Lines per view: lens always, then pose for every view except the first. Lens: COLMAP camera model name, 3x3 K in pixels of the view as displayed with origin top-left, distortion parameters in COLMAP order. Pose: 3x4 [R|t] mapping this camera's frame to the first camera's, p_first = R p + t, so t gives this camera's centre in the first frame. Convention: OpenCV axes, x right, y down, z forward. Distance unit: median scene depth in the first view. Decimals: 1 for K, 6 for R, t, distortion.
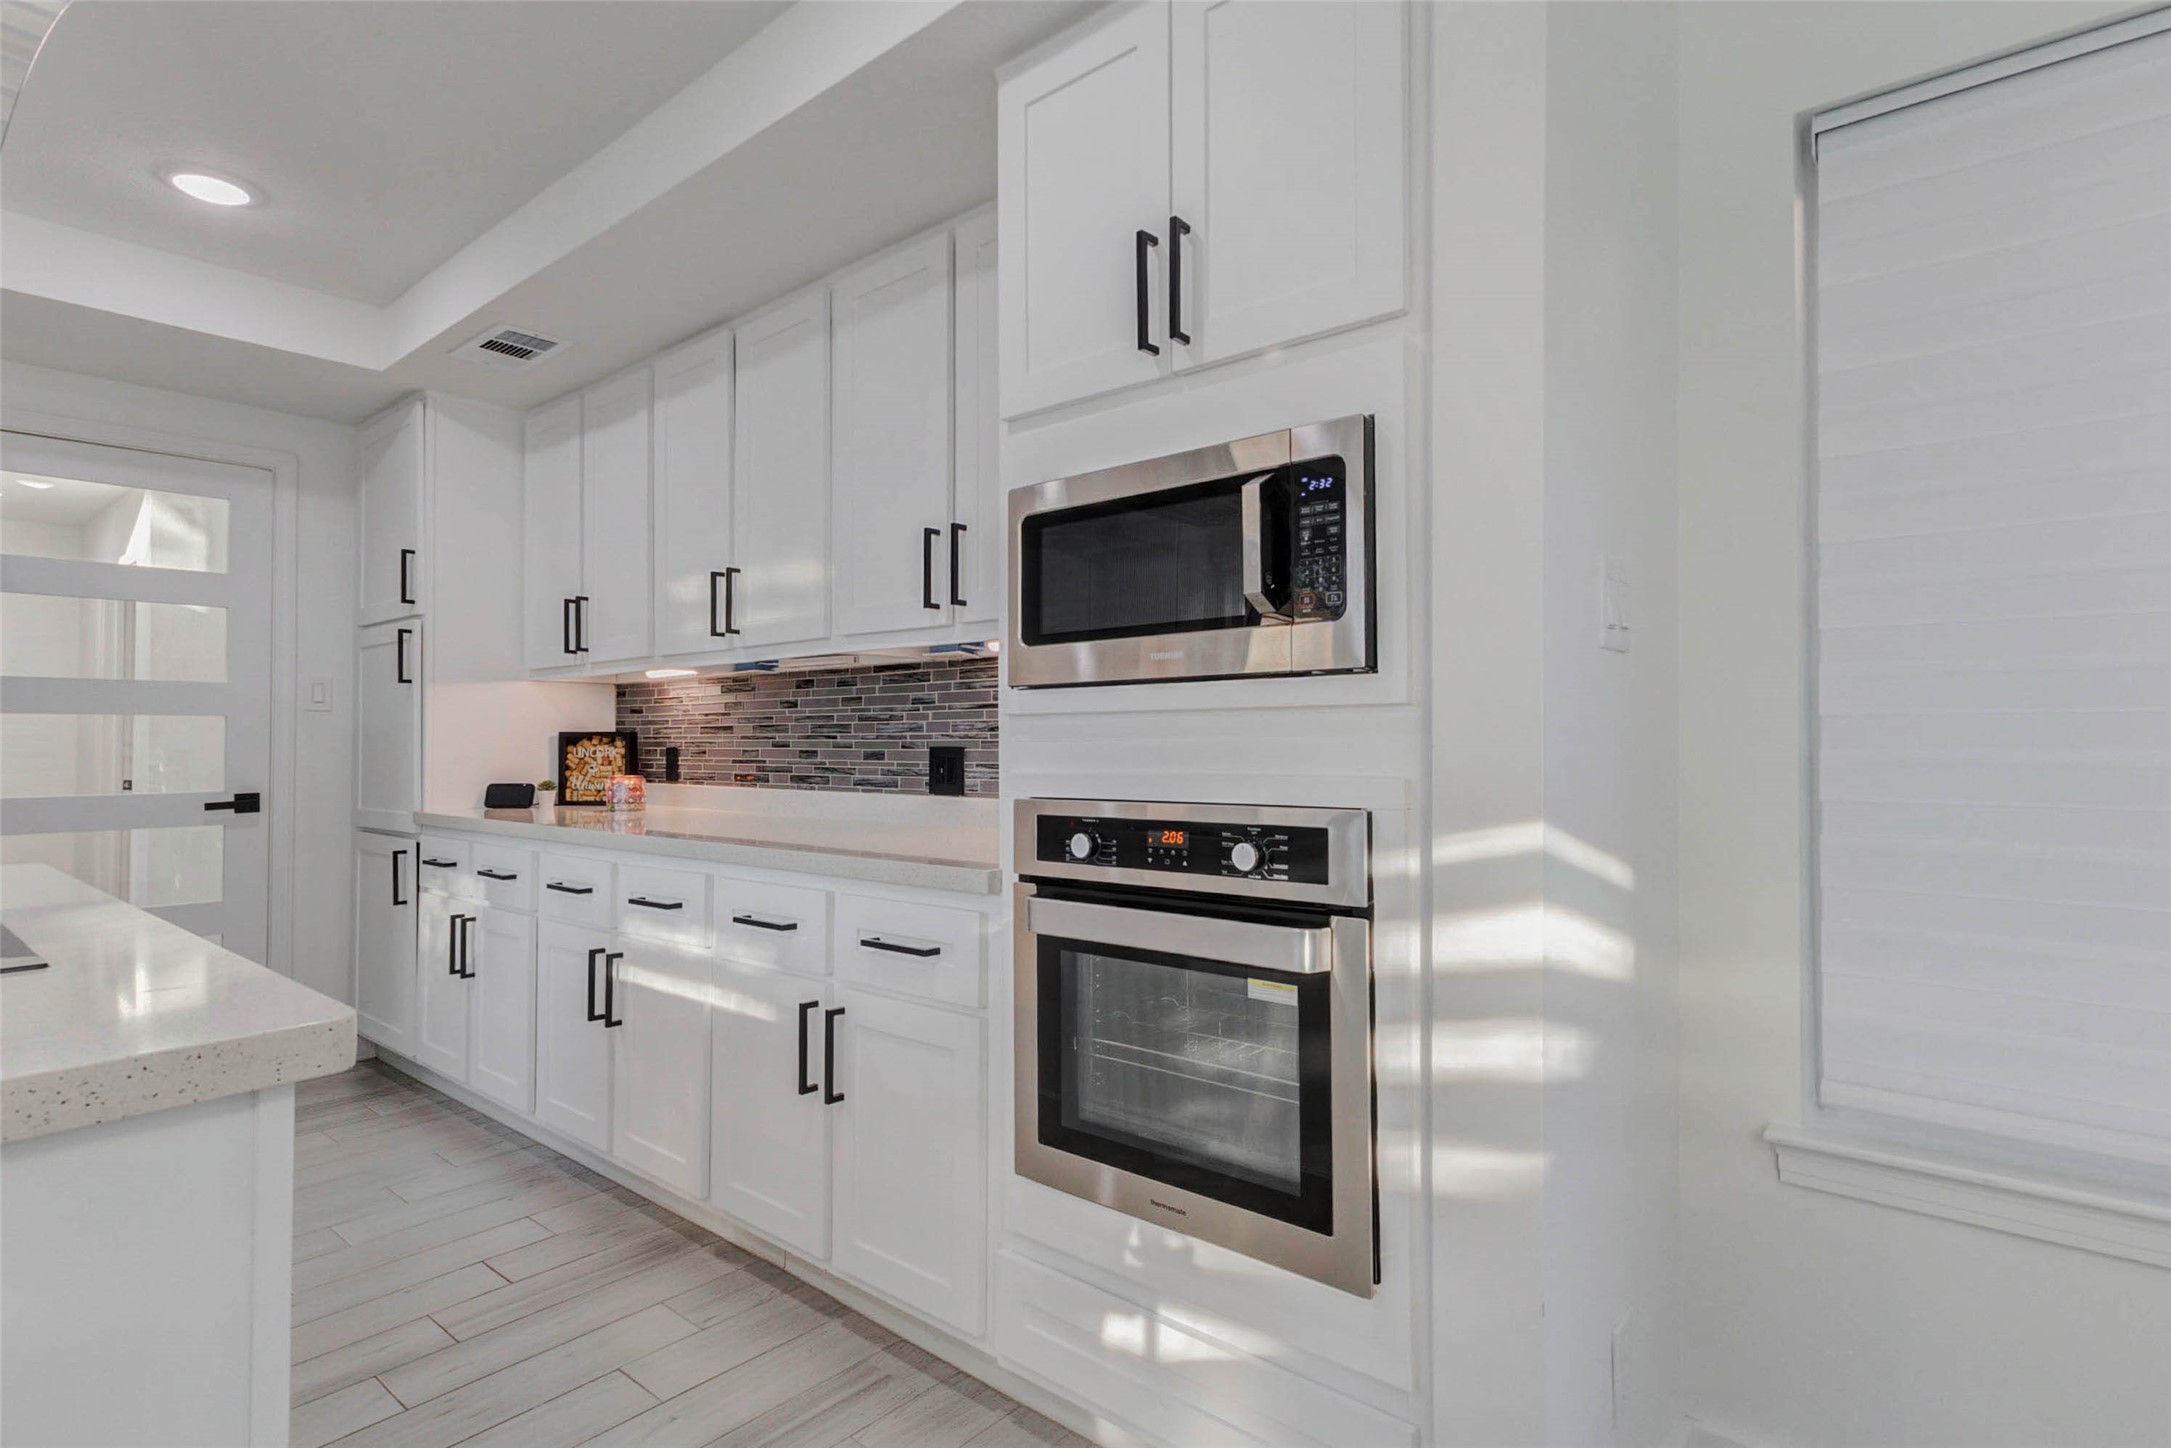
lens RADIAL K [[1058.9, 0, 1097.7], [0, 1058.9, 720.4], [0, 0, 1]] dist [0.007897, 0.001415]
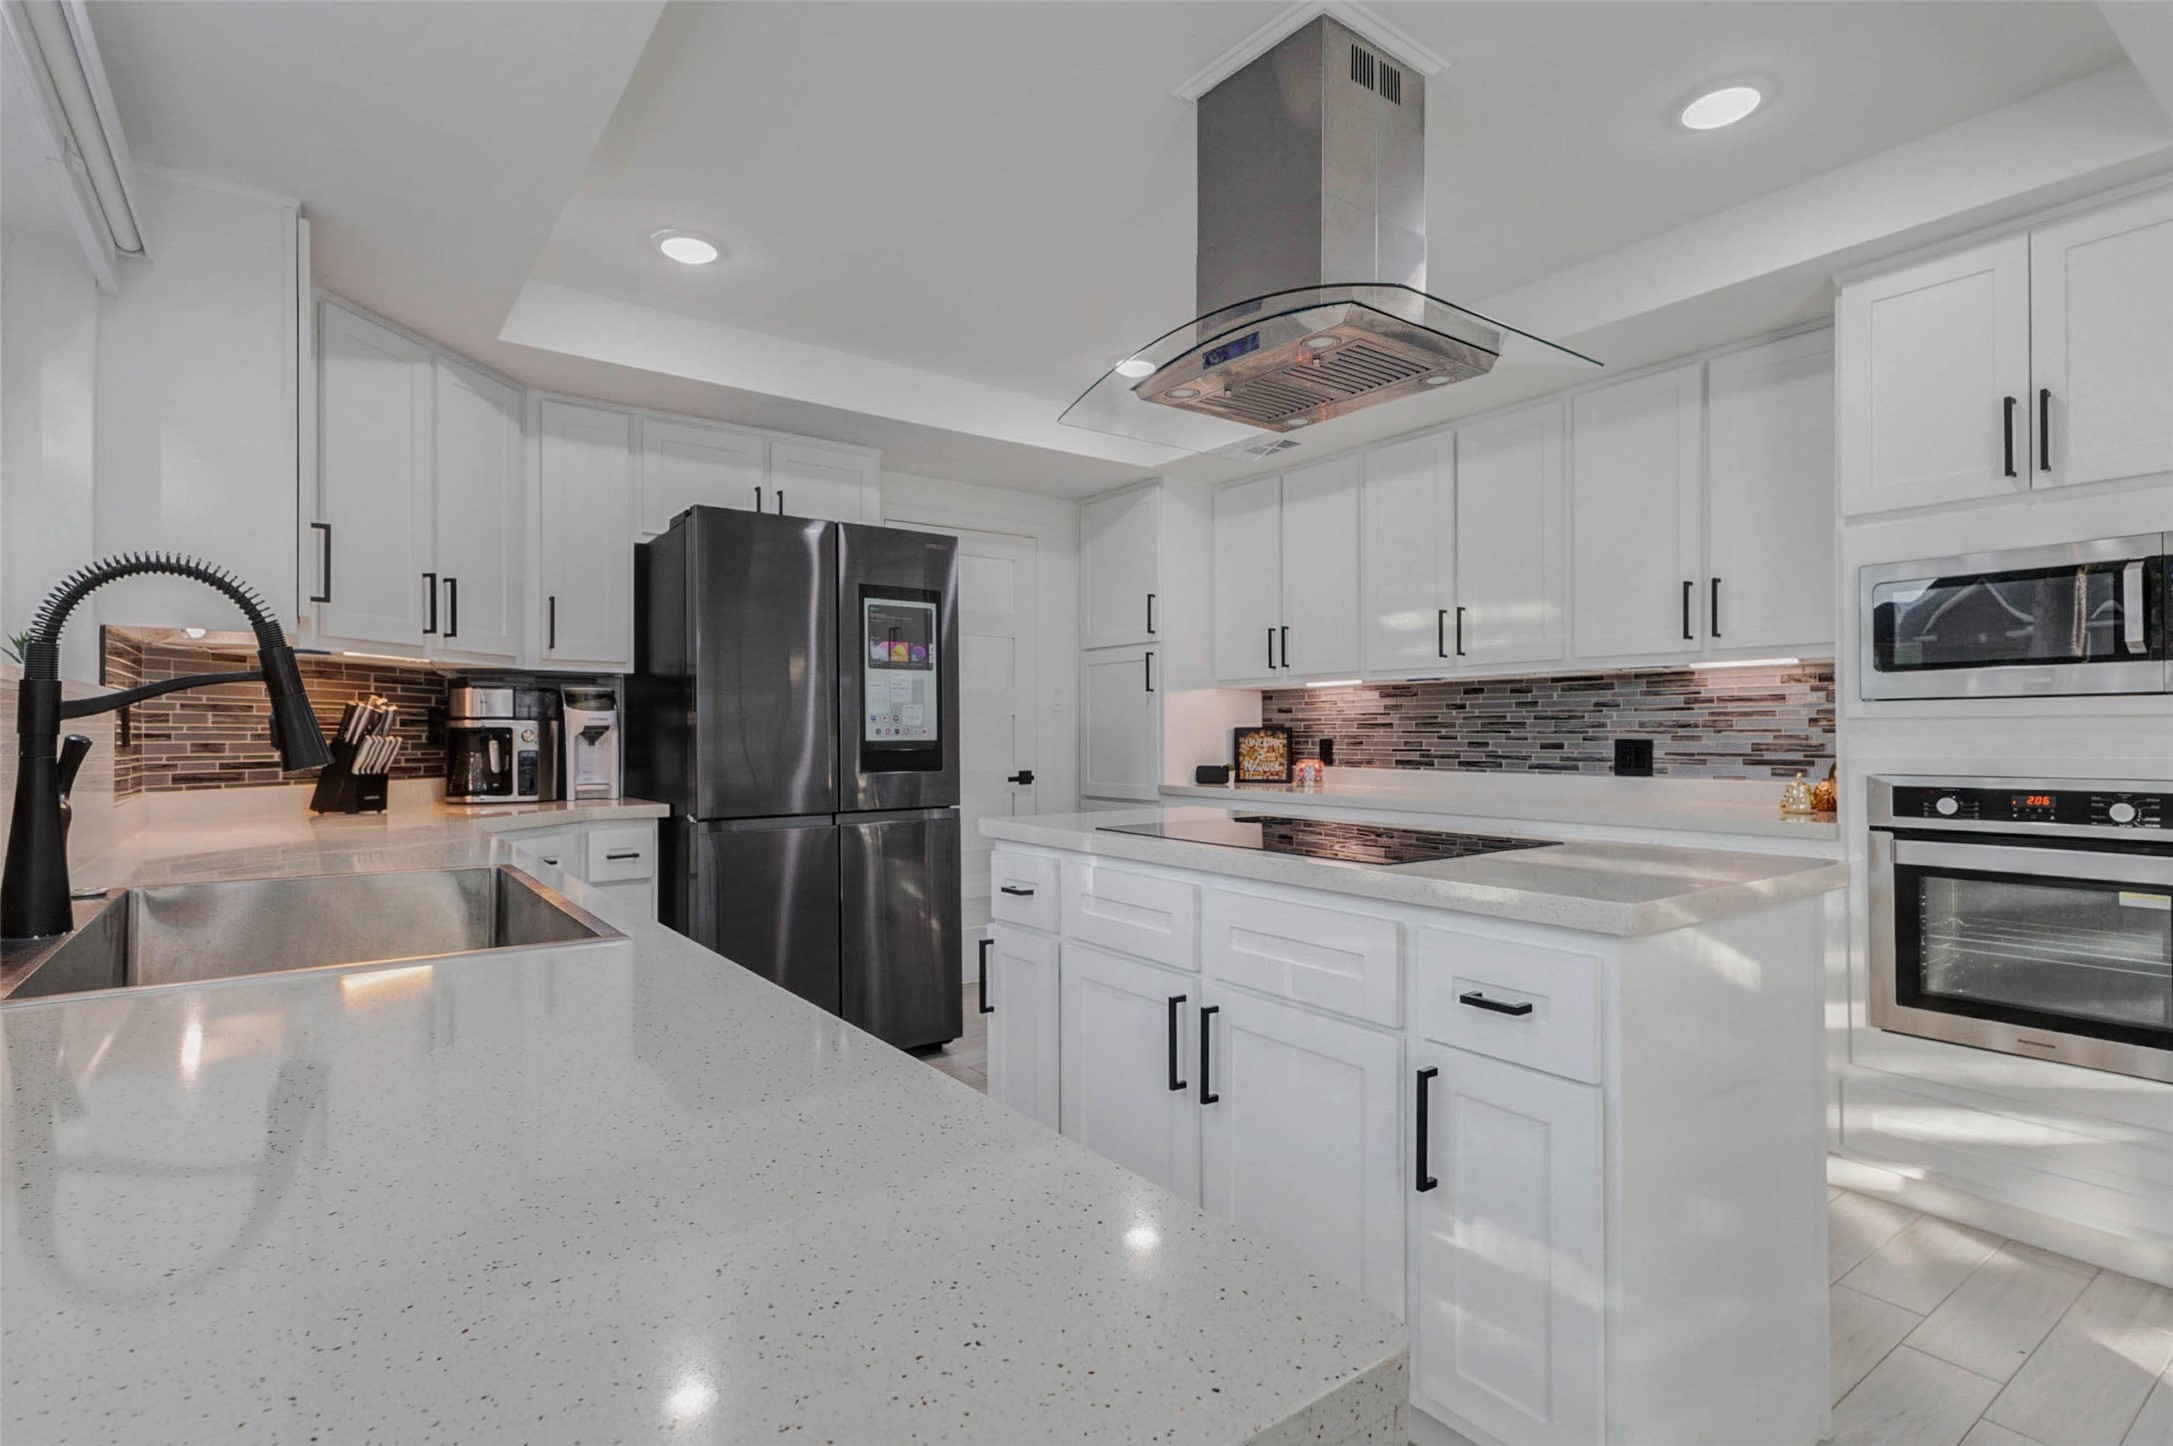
lens RADIAL K [[1059.8, 0, 1100.9], [0, 1059.8, 722.5], [0, 0, 1]] dist [0.007897, 0.001415]
pose [[0.975658, 0.001397, -0.219291, -0.485598], [0.000498, 0.999963, 0.008588, -0.007721], [0.219295, -0.008488, 0.975622, -0.418795]]
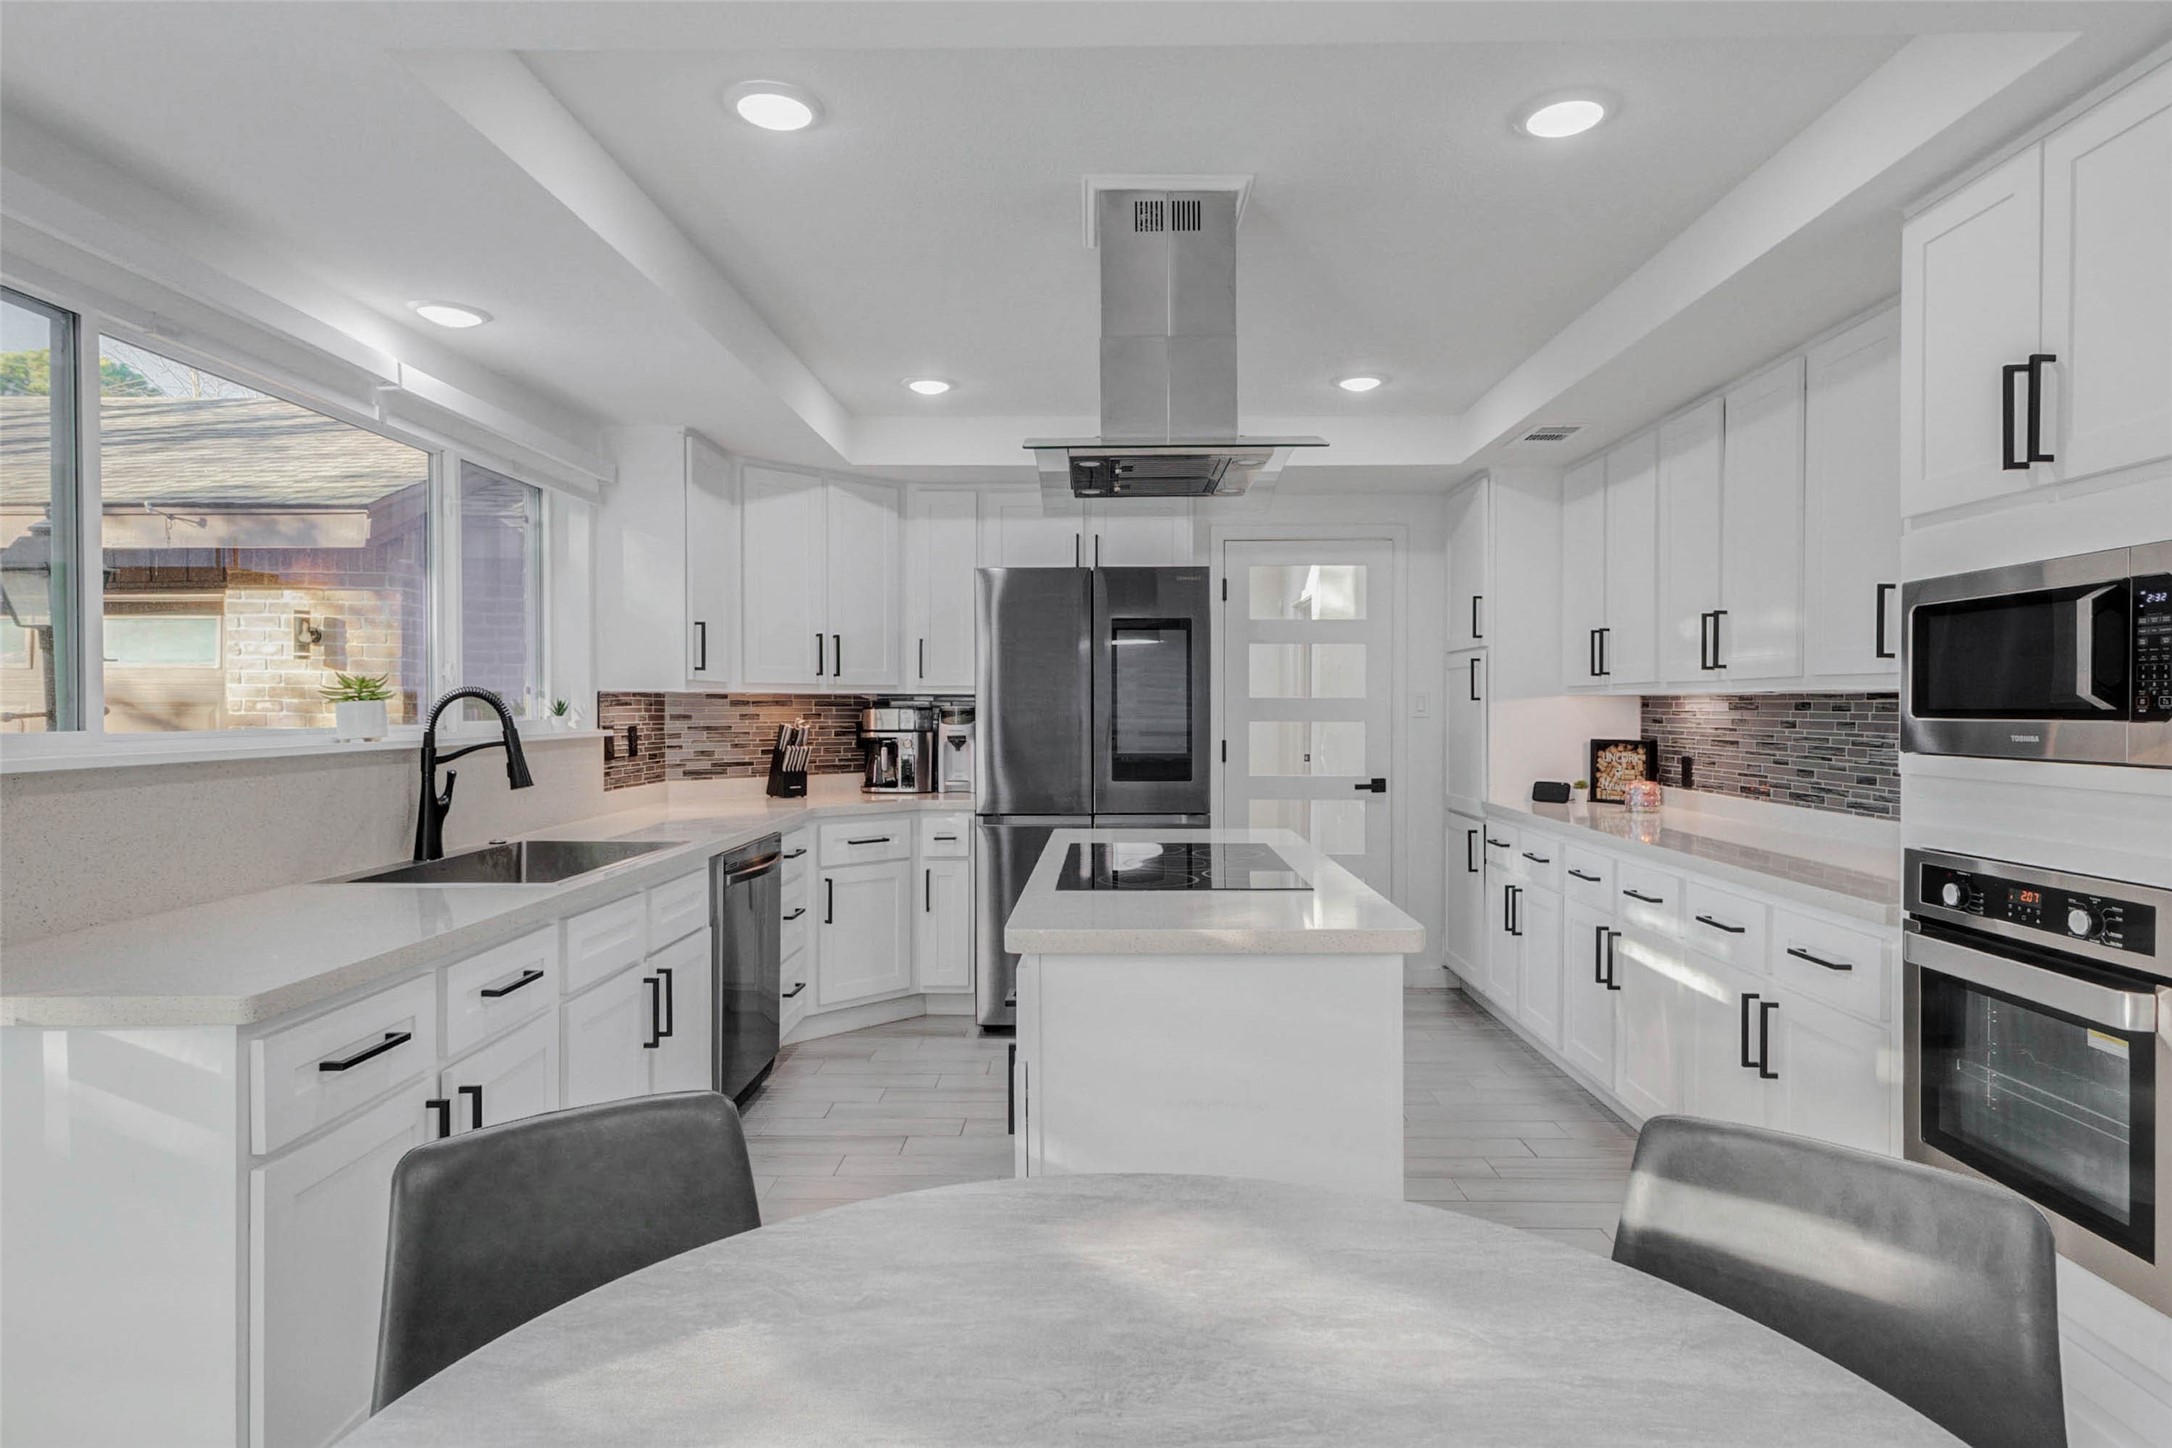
lens RADIAL K [[1225.5, 0, 1119.4], [0, 1225.5, 711.9], [0, 0, 1]] dist [0.013875, -0.005124]
pose [[0.639062, 0.011455, -0.769070, 0.252212], [0.010466, 0.999667, 0.023586, -0.071512], [0.769084, -0.023122, 0.638729, -0.329079]]
